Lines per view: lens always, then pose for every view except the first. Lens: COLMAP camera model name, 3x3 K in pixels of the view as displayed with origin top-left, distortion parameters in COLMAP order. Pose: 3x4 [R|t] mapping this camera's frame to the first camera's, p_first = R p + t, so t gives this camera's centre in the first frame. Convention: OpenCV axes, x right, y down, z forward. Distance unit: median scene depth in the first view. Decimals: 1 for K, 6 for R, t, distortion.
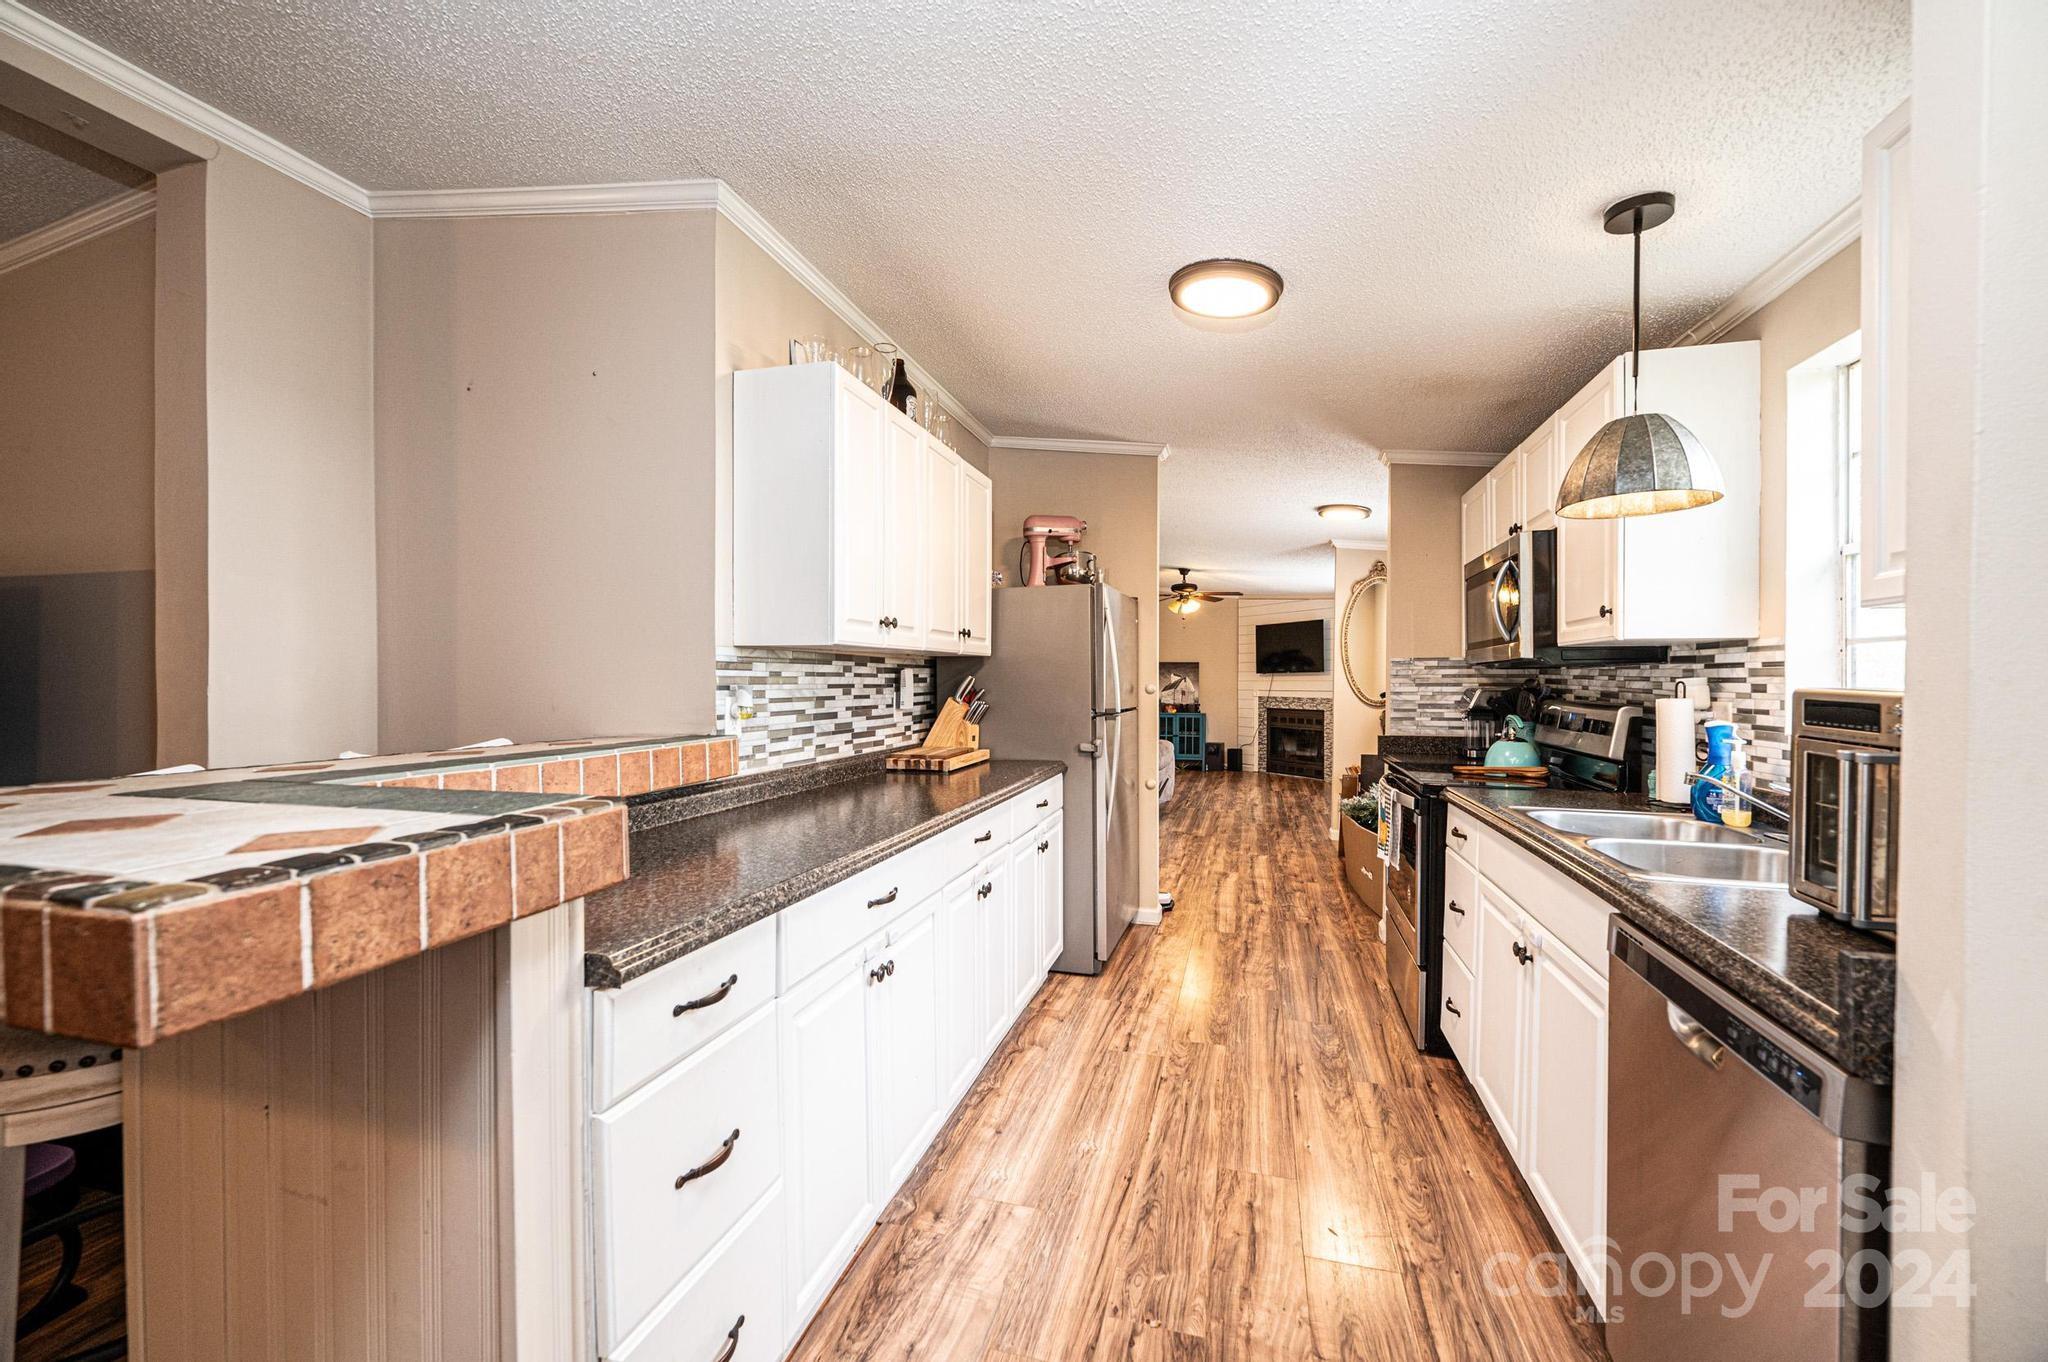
lens RADIAL K [[812.9, 0, 1022.6], [0, 812.9, 683.4], [0, 0, 1]] dist [-0.001376, -0.000034]
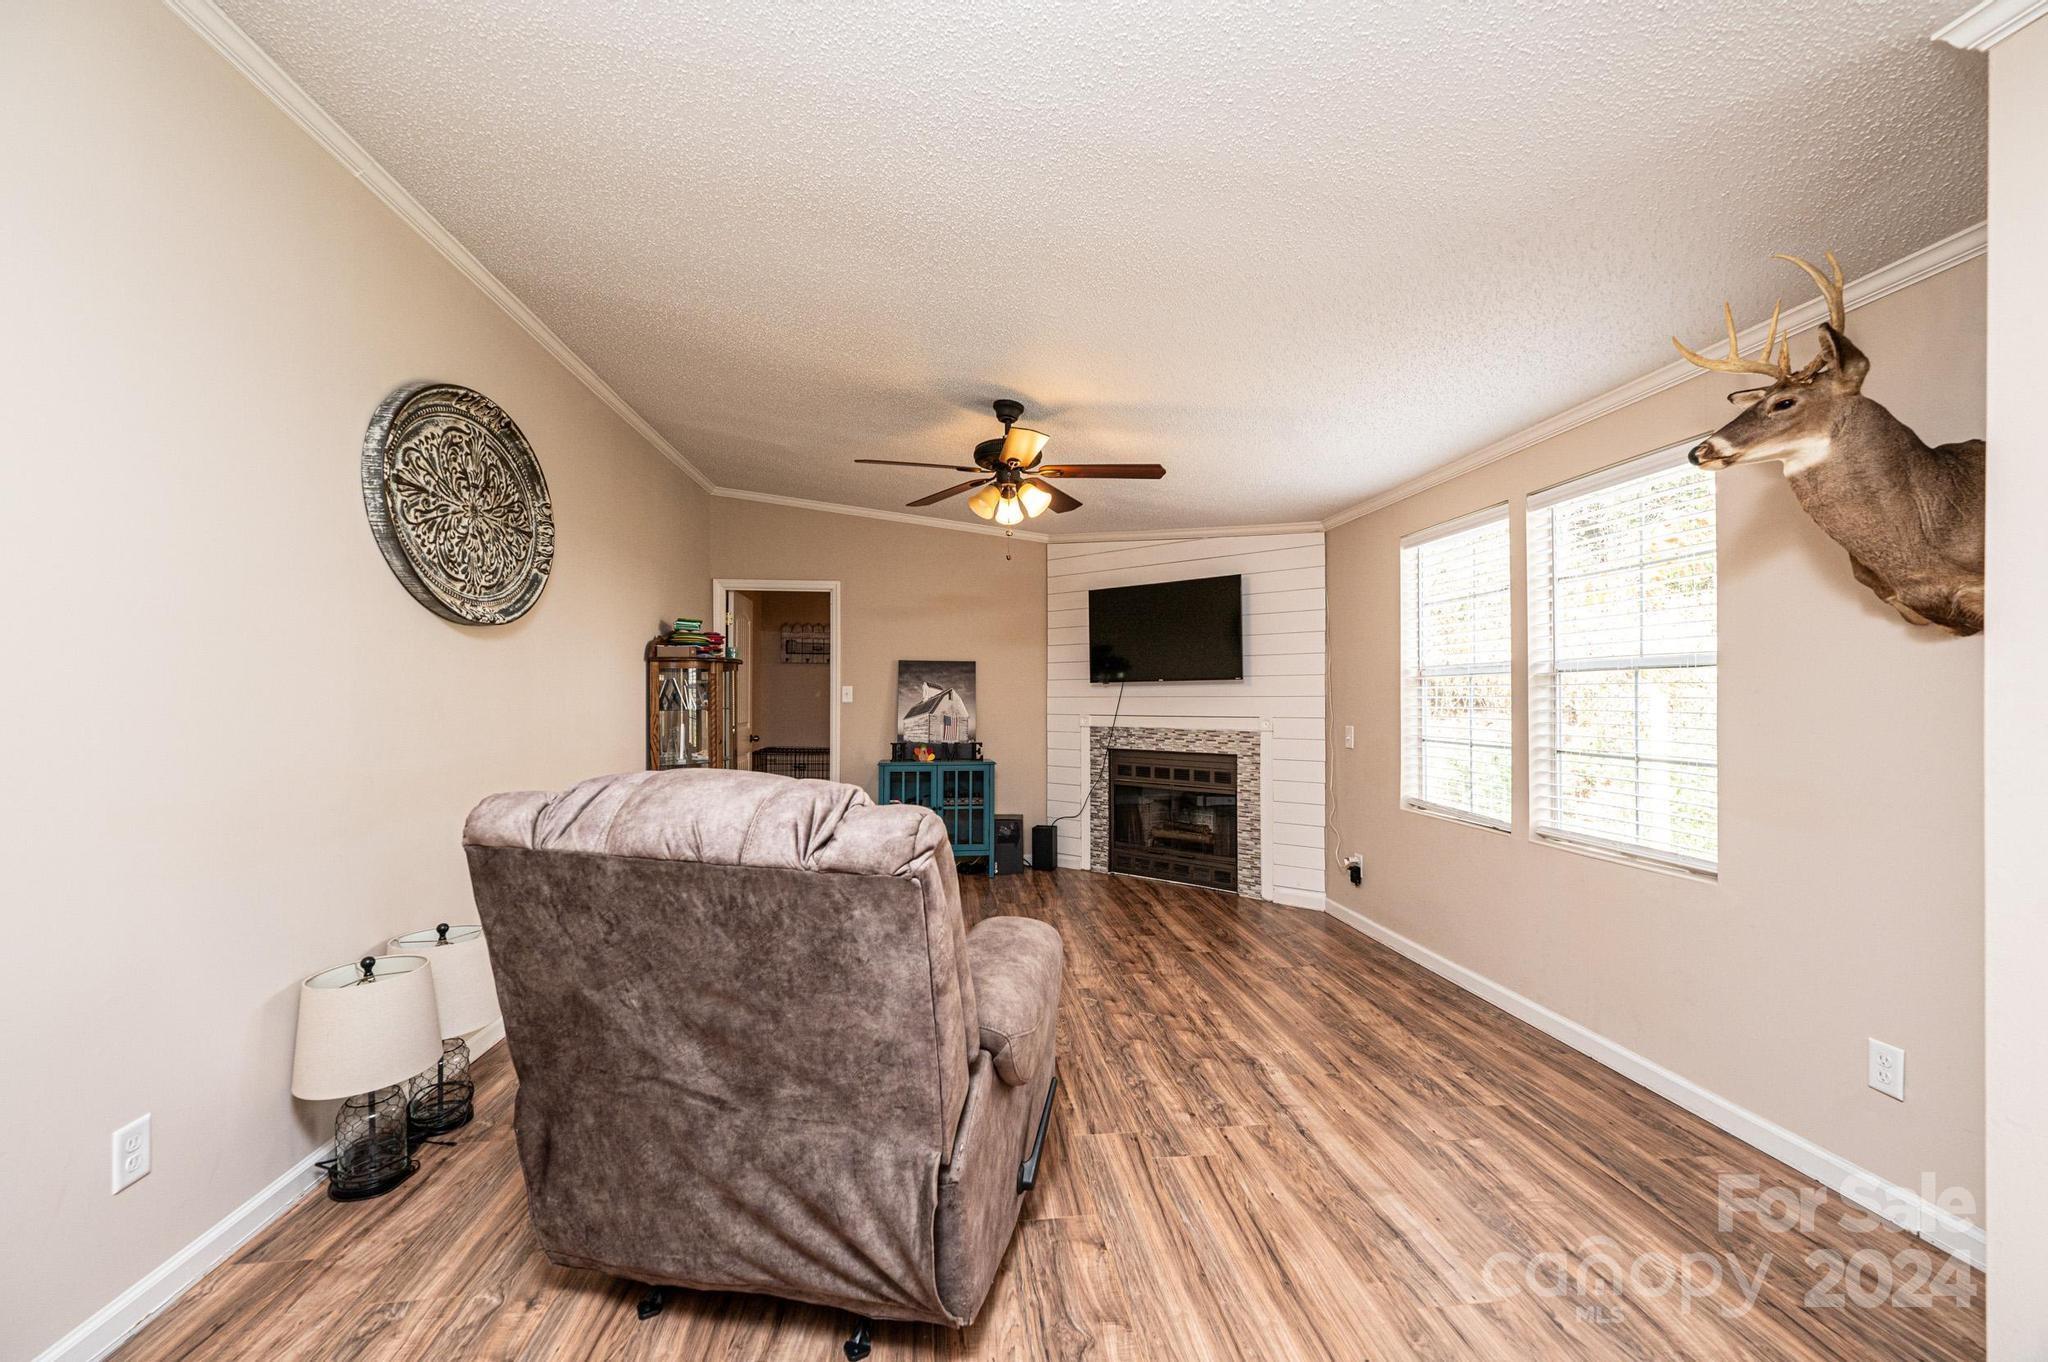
lens RADIAL K [[812.9, 0, 1022.8], [0, 812.9, 683.1], [0, 0, 1]] dist [-0.001376, -0.000034]
pose [[0.924924, 0.003426, 0.380135, 0.191528], [0.003746, 0.999829, -0.018125, -0.010236], [-0.380132, 0.018188, 0.924753, 2.053947]]
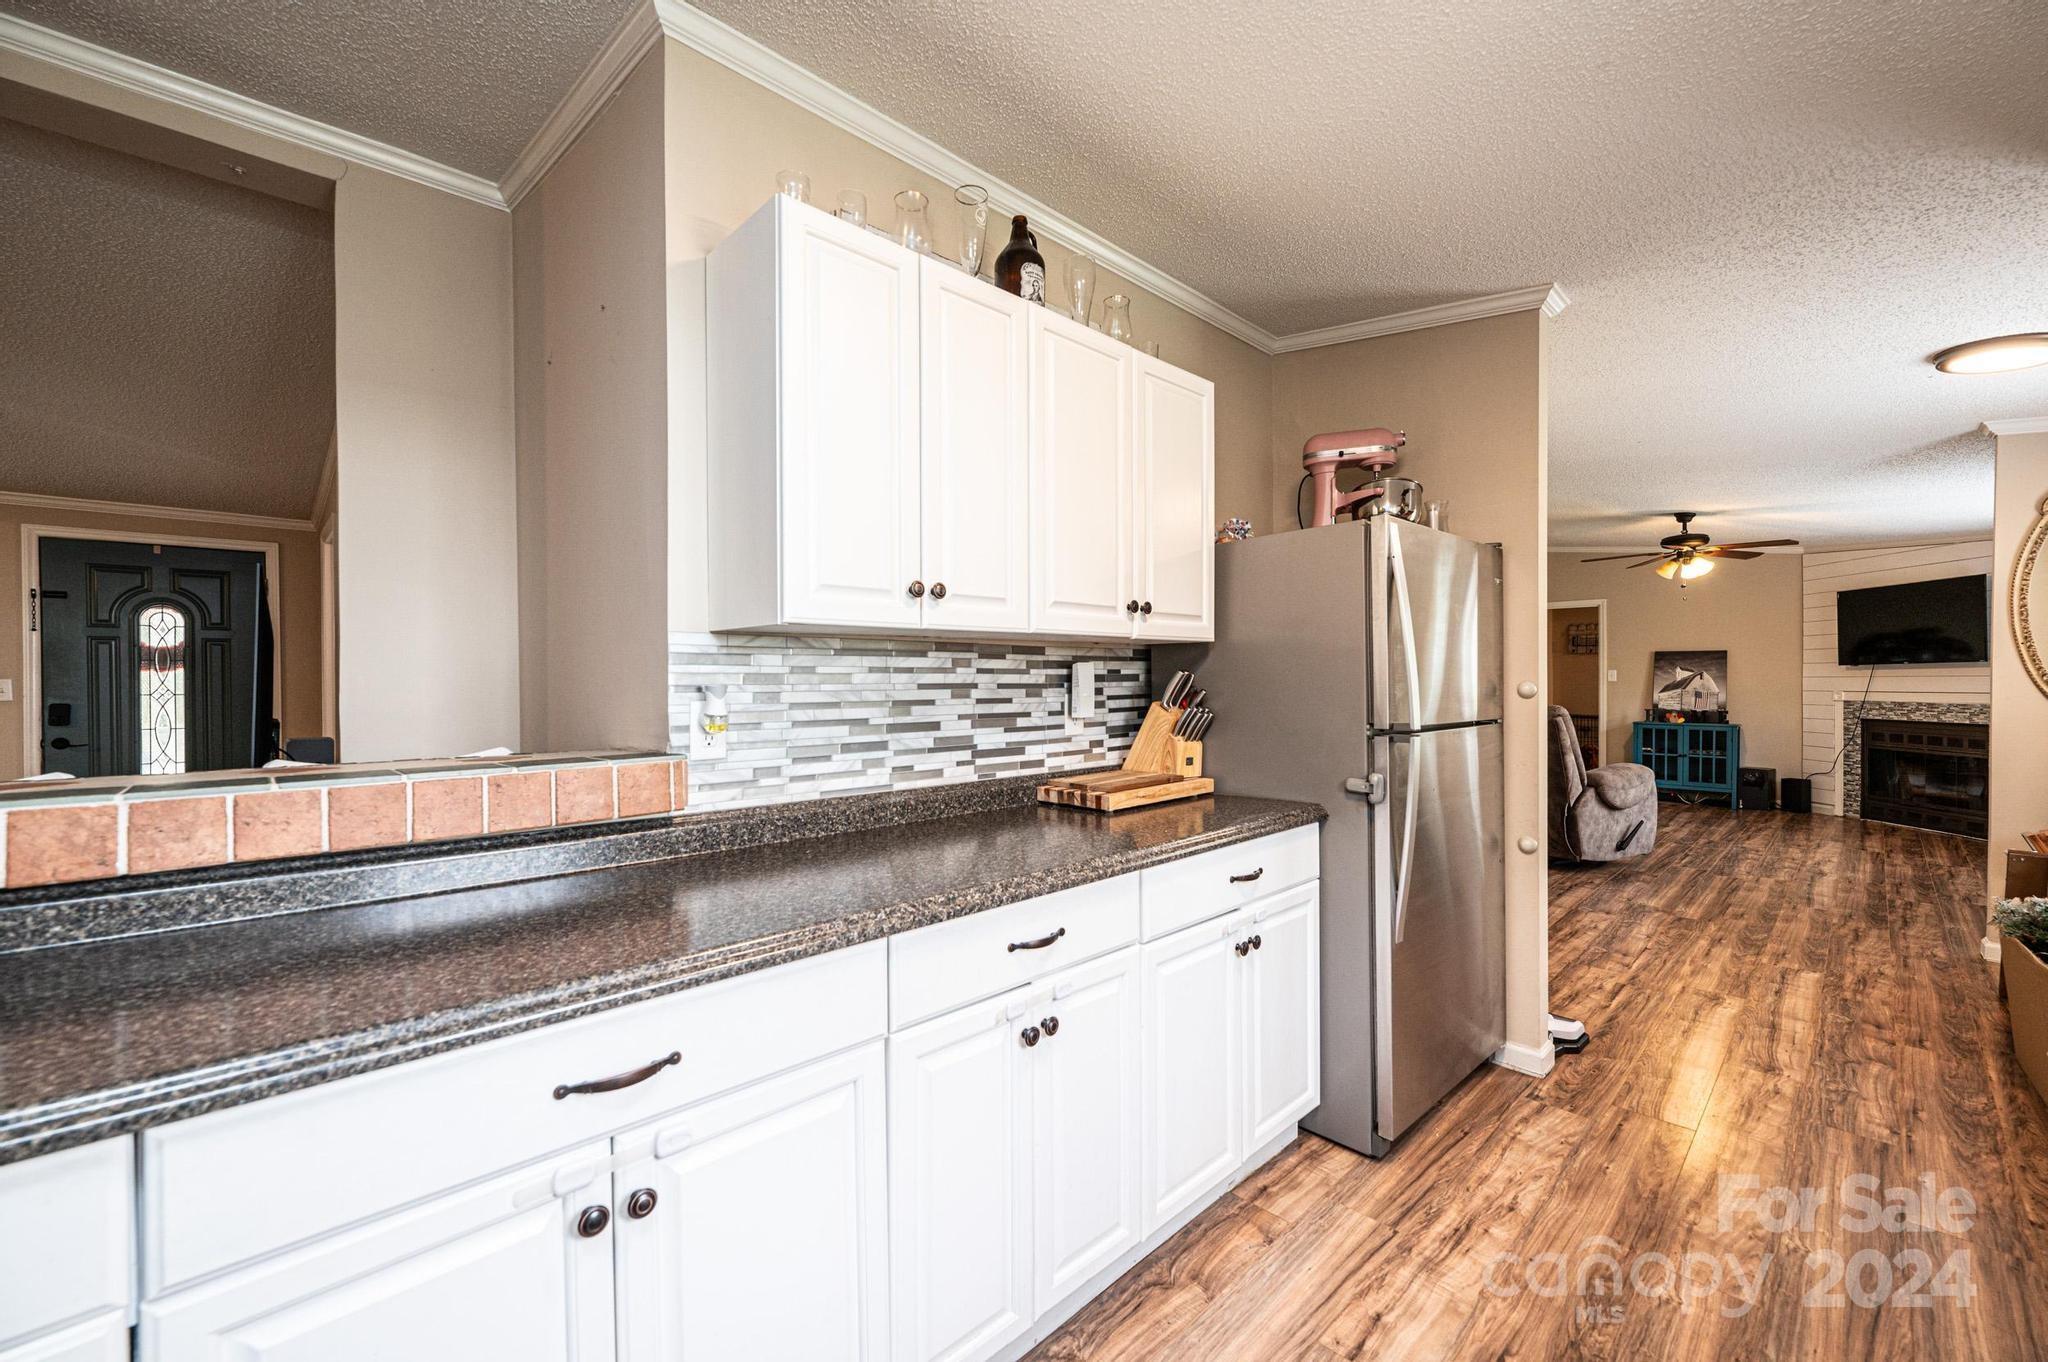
lens RADIAL K [[812.9, 0, 1021.8], [0, 812.9, 682.9], [0, 0, 1]] dist [-0.001376, -0.000034]
pose [[0.861288, -0.002572, -0.508110, 0.208284], [0.002801, 0.999996, -0.000315, 0.000851], [0.508109, -0.001152, 0.861292, 0.410632]]
